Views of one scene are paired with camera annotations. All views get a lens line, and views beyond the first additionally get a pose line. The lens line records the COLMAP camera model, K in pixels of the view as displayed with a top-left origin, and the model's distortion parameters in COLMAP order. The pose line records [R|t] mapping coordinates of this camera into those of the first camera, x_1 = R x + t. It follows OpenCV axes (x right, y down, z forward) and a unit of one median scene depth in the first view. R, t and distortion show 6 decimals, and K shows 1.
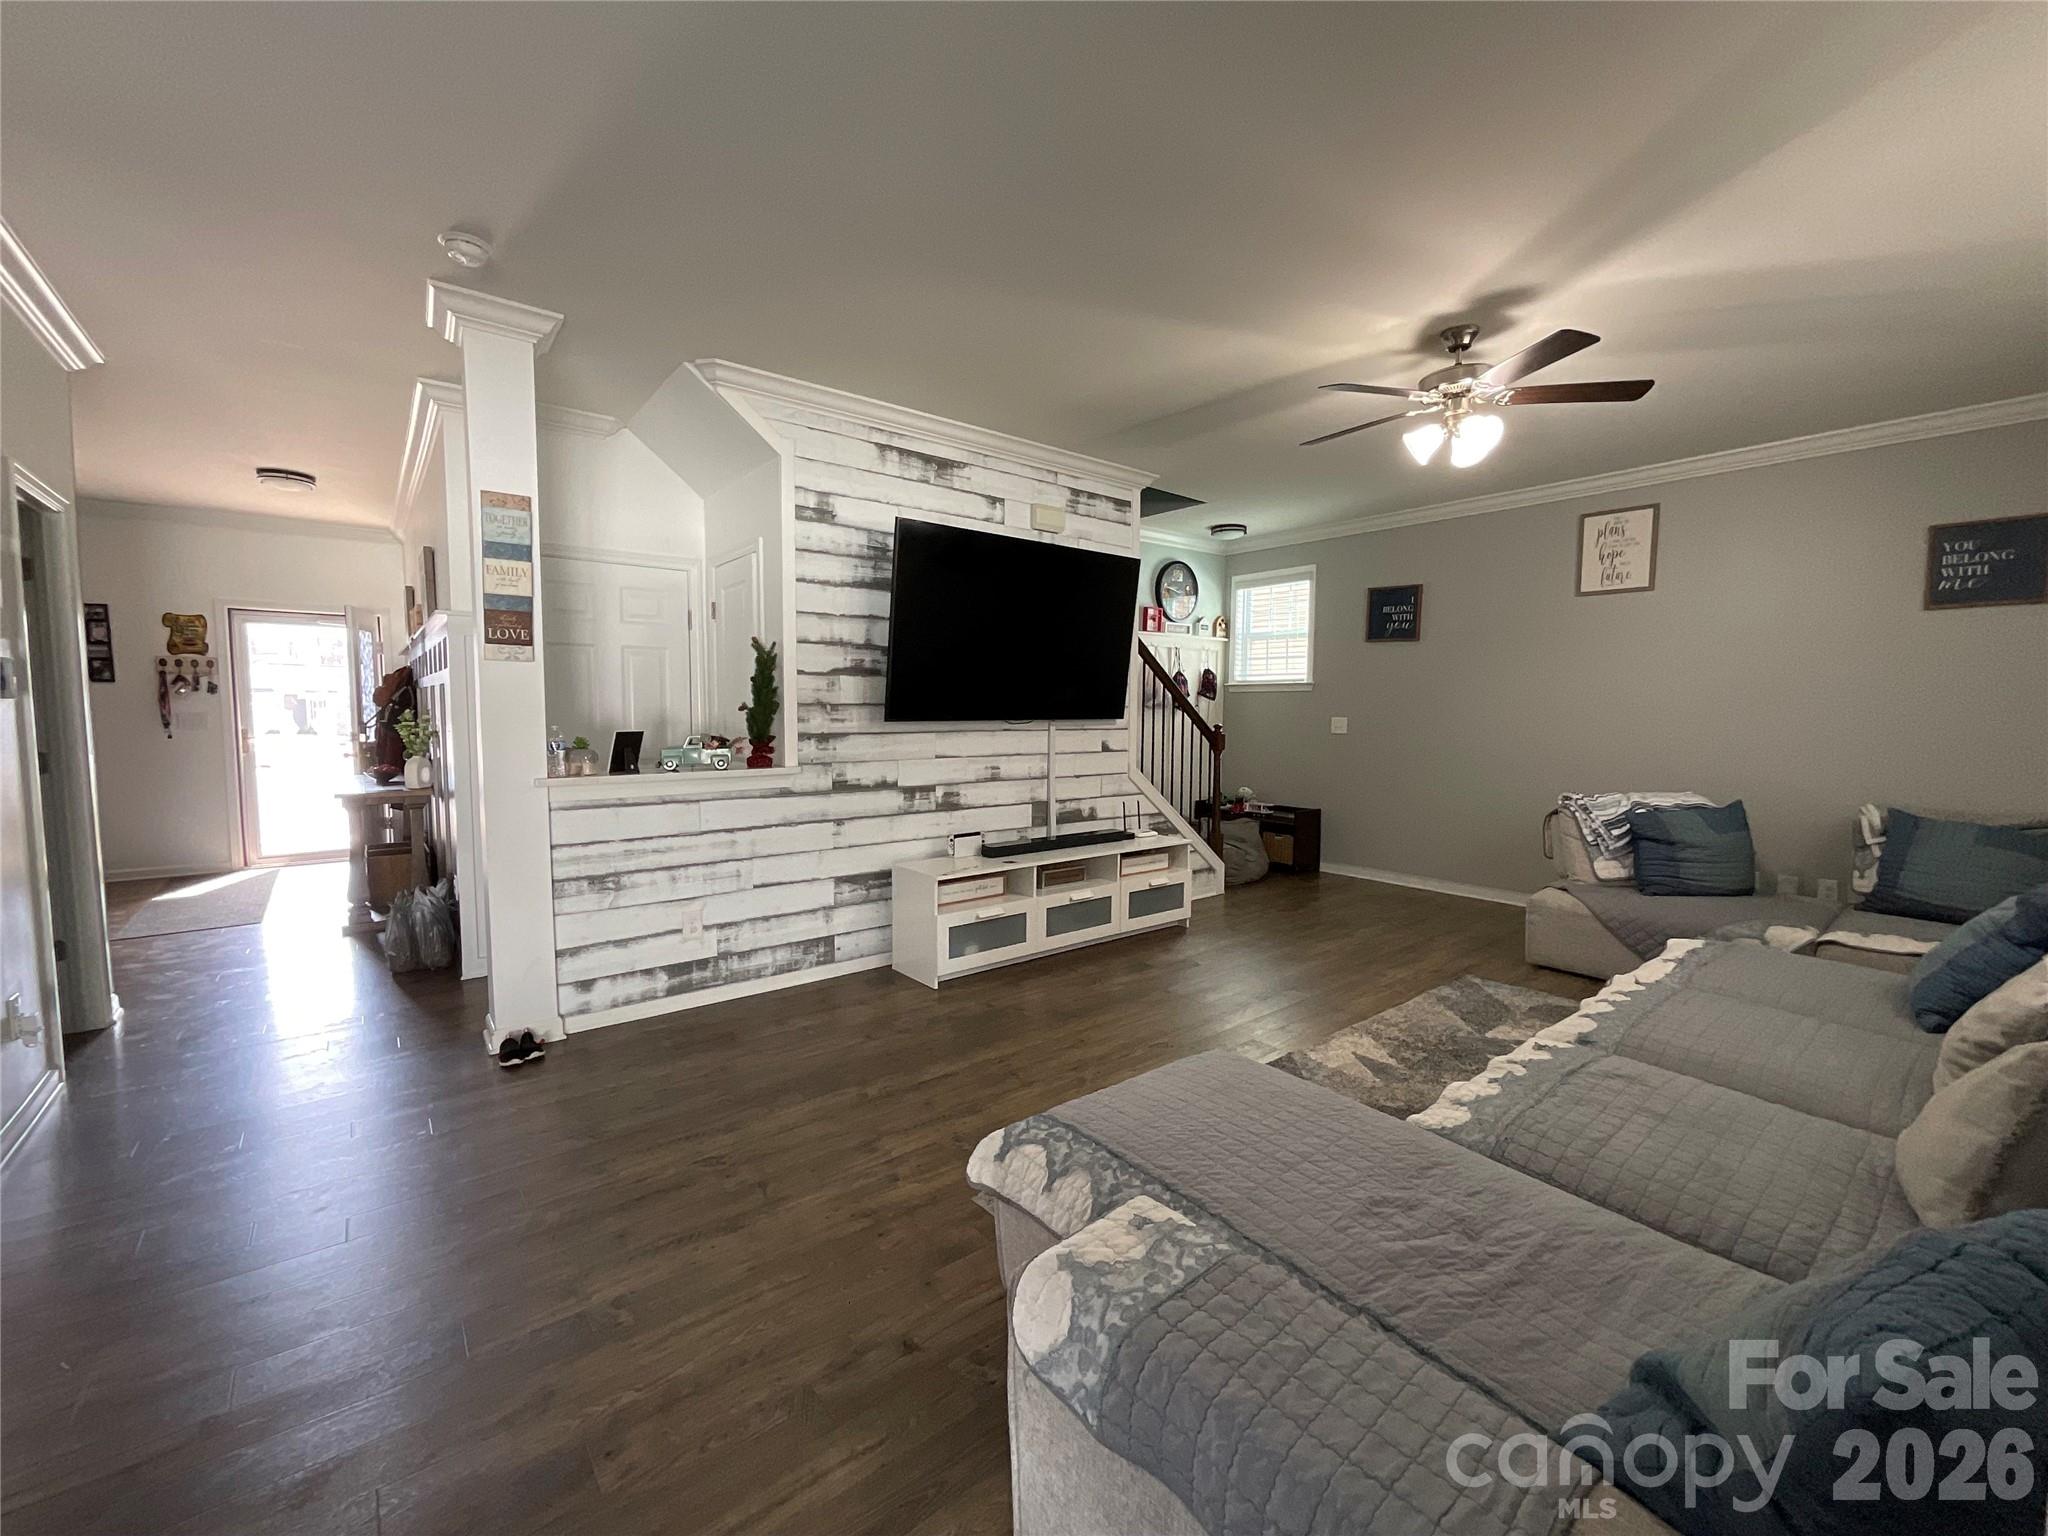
lens RADIAL K [[829.4, 0, 1022.4], [0, 829.4, 764.7], [0, 0, 1]] dist [0.003259, 0.000087]
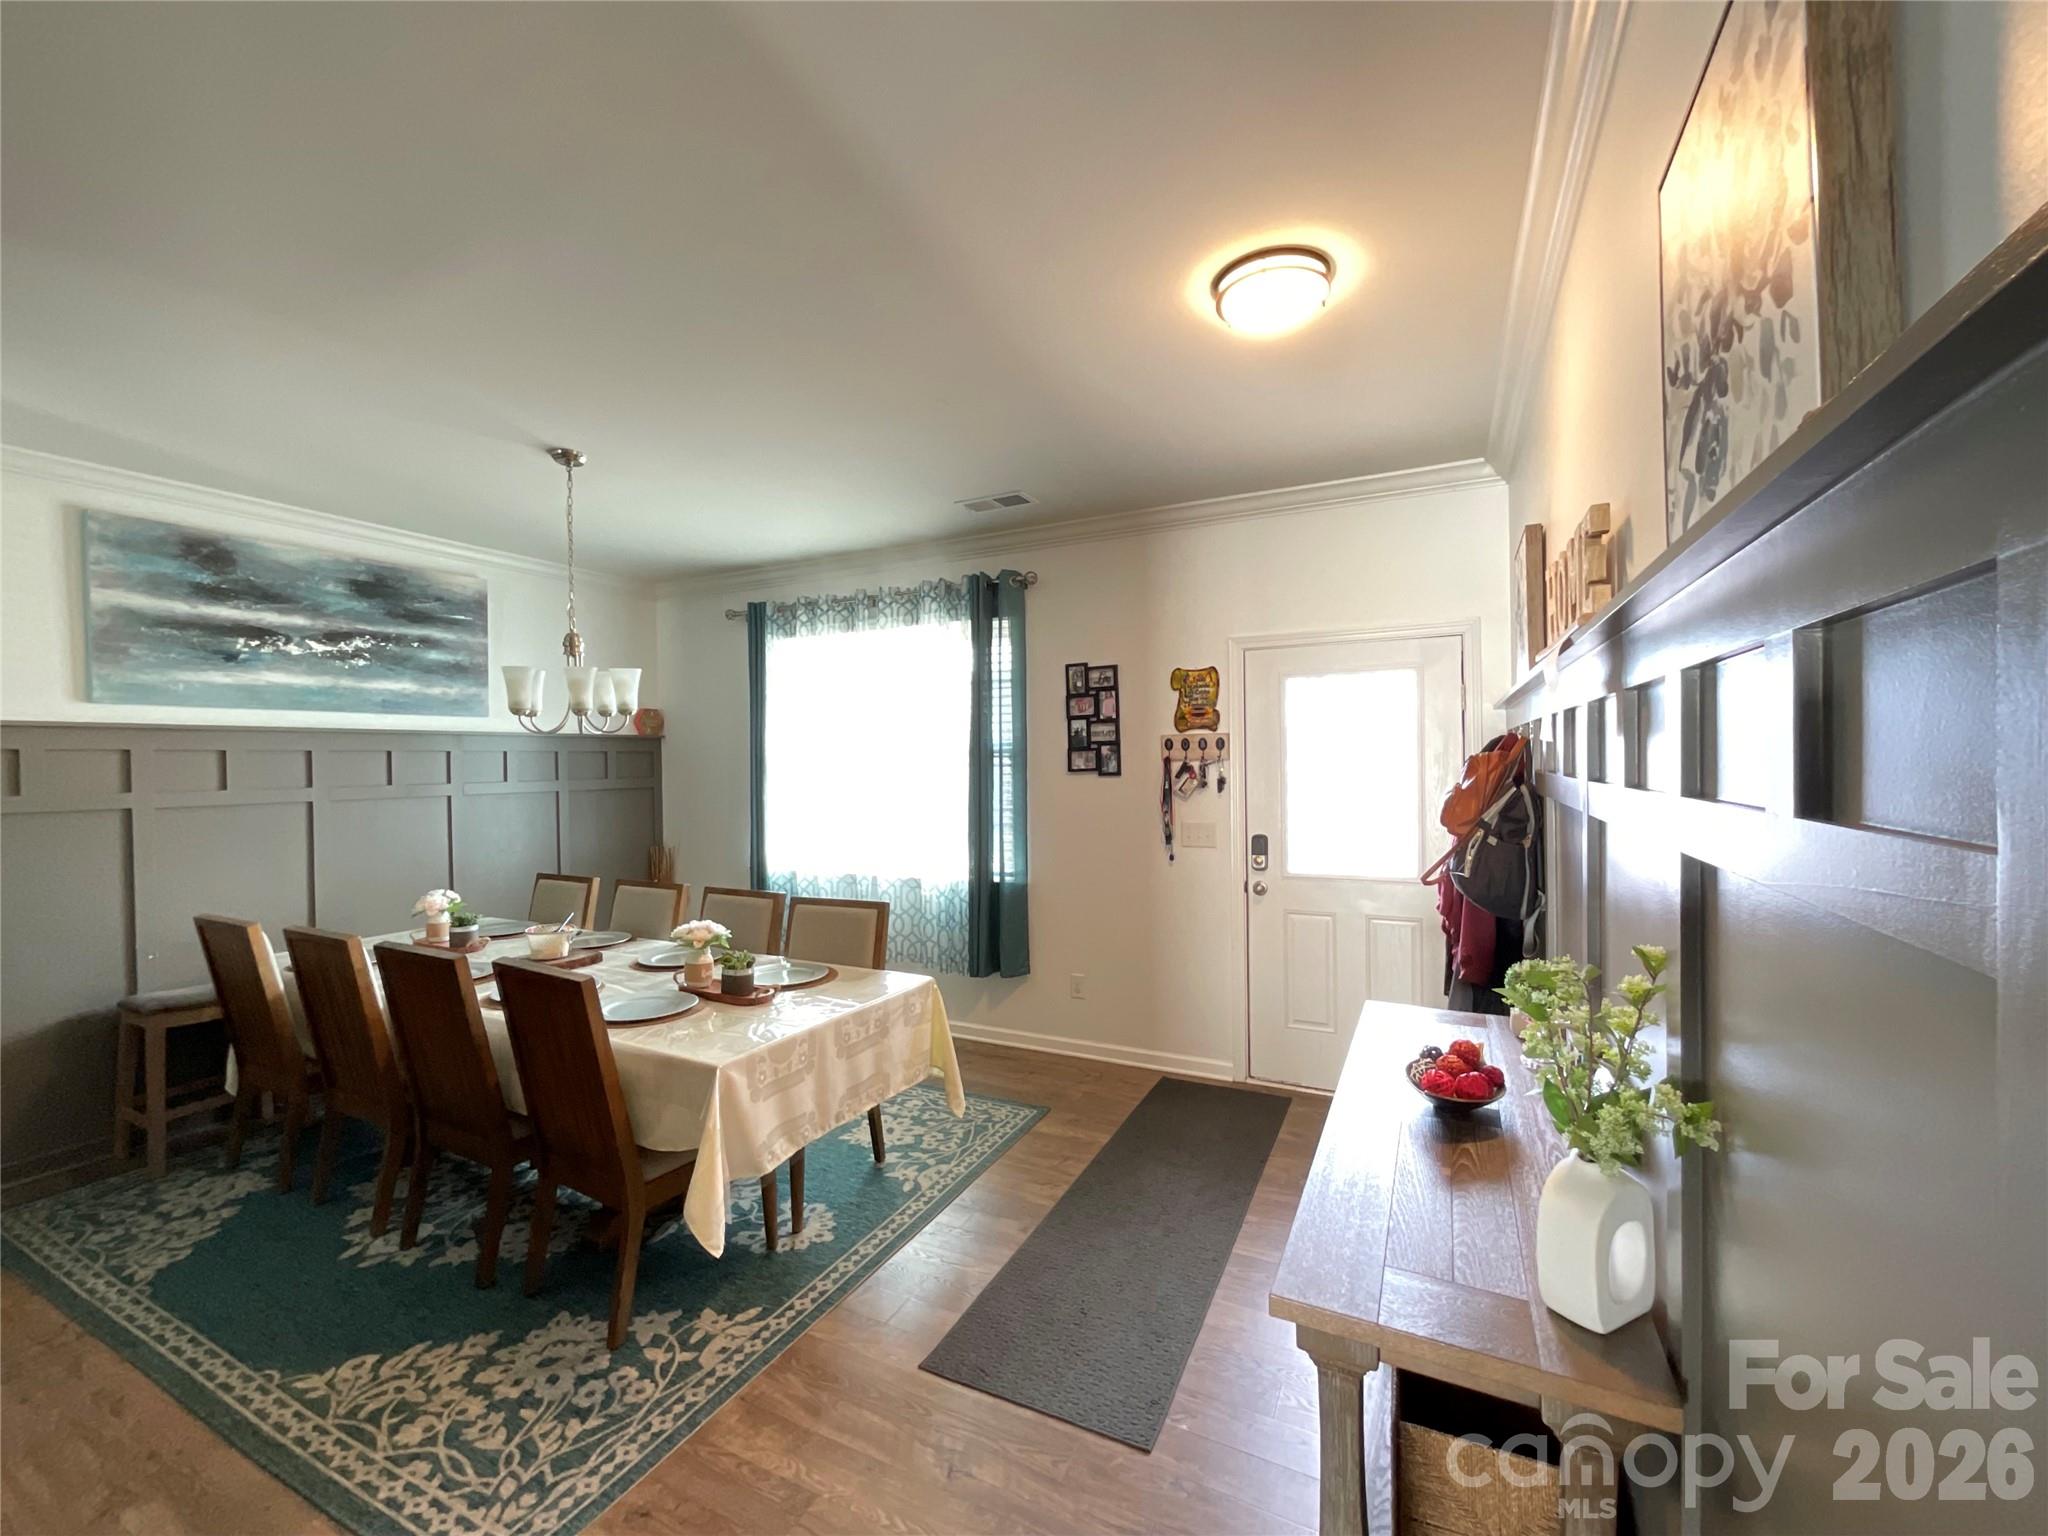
lens RADIAL K [[829.4, 0, 1025.0], [0, 829.4, 767.8], [0, 0, 1]] dist [0.003259, 0.000087]
pose [[0.406421, -0.006501, -0.913663, -0.475238], [-0.055661, 0.997941, -0.031860, -0.076591], [0.911989, 0.063804, 0.405222, 0.625881]]
